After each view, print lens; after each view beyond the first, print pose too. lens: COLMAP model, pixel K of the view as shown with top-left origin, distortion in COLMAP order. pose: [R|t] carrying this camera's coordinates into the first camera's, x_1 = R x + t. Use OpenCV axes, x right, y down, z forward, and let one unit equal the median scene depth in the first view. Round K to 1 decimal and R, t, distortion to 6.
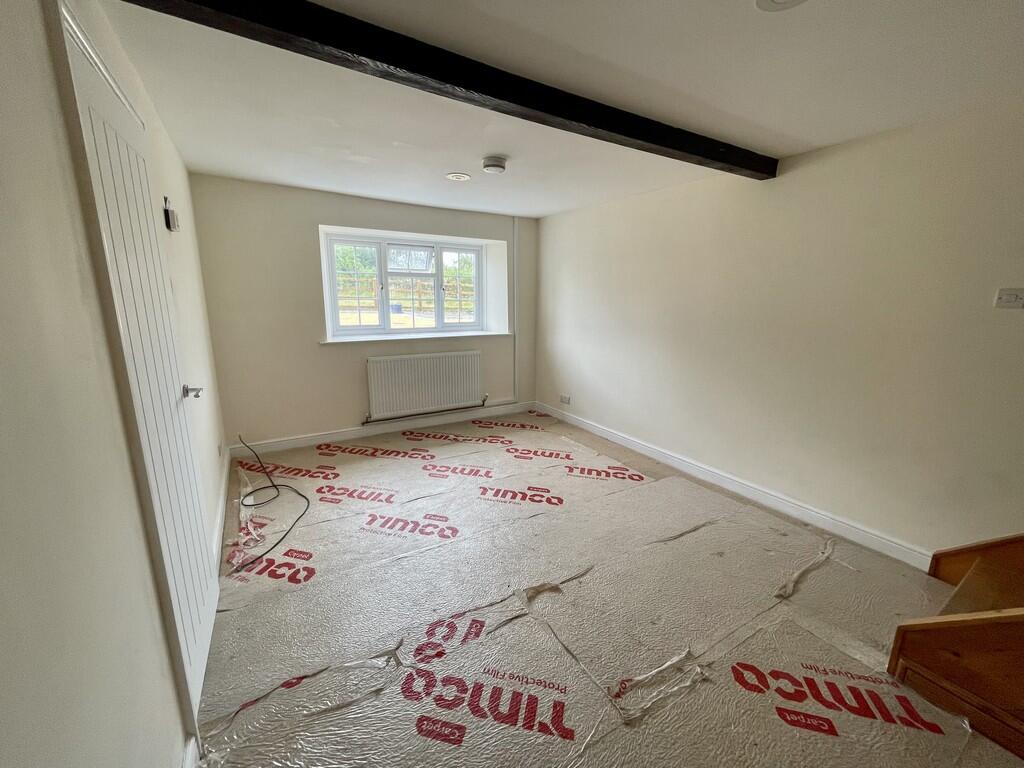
lens RADIAL K [[411.9, 0, 513.6], [0, 411.9, 384.2], [0, 0, 1]] dist [0.000142, -0.000208]
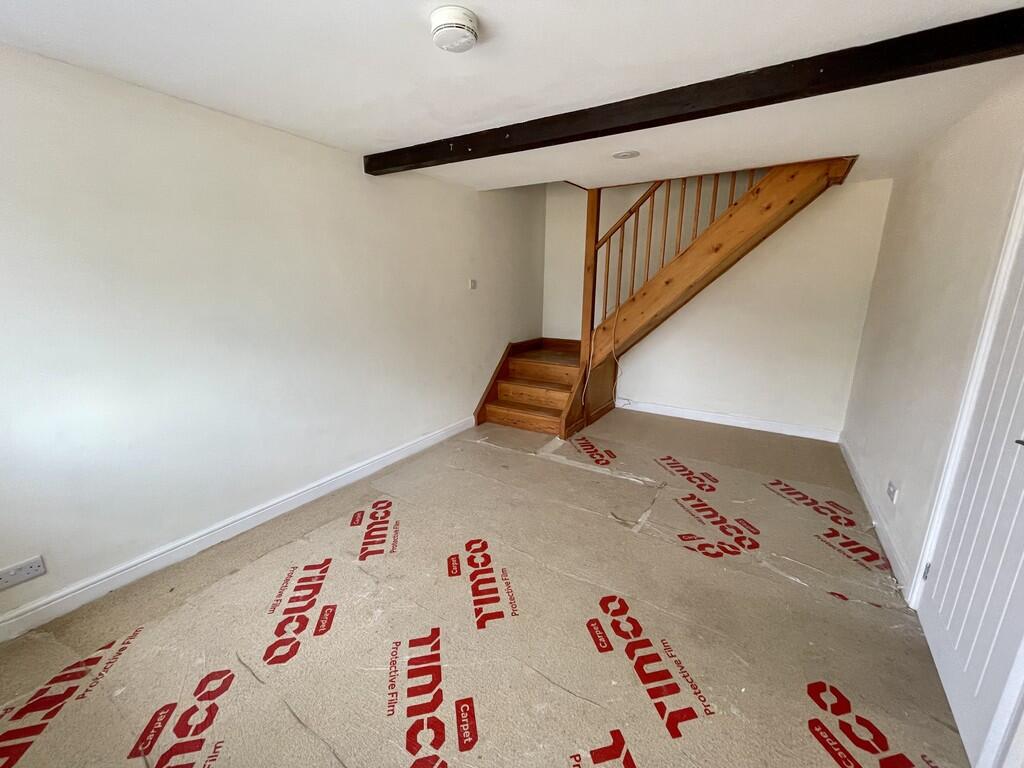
lens RADIAL K [[411.9, 0, 511.1], [0, 411.9, 381.7], [0, 0, 1]] dist [0.000142, -0.000208]
pose [[-0.434389, -0.223045, 0.872672, -0.438191], [0.180282, 0.927720, 0.326854, -0.207121], [-0.882499, 0.299308, -0.362780, 0.892042]]
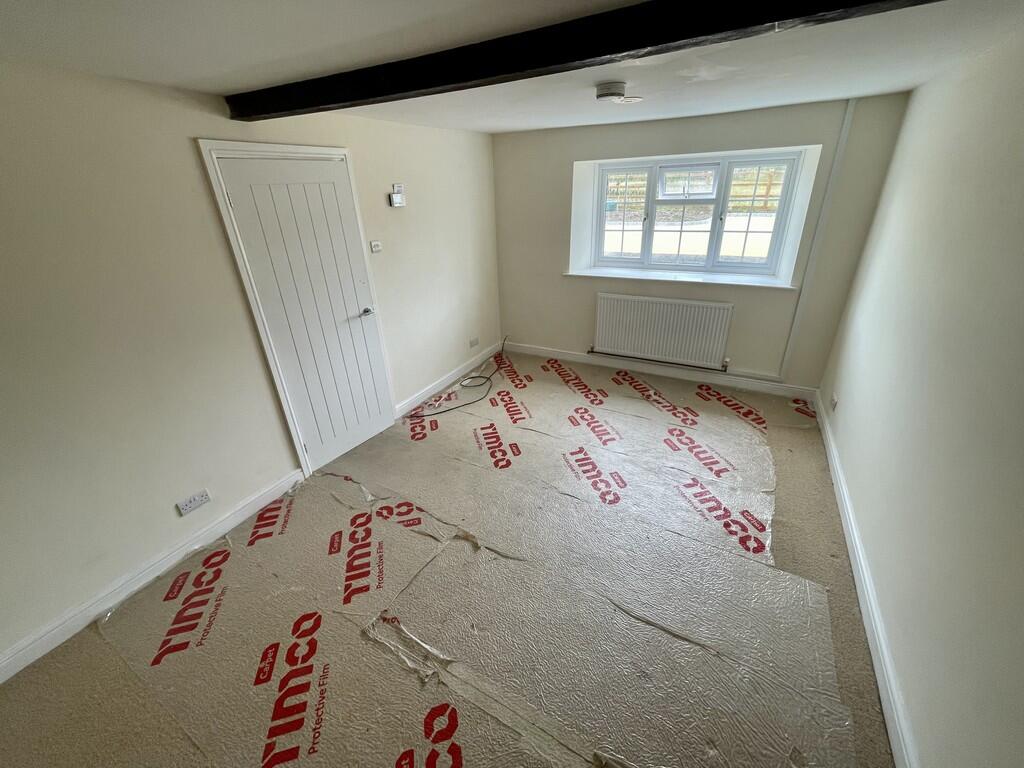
lens RADIAL K [[411.9, 0, 518.5], [0, 411.9, 386.5], [0, 0, 1]] dist [0.000142, -0.000208]
pose [[0.496448, 0.352554, -0.793250, 0.496257], [-0.144611, 0.934632, 0.324887, -0.165015], [0.855937, -0.046577, 0.514979, 0.293691]]
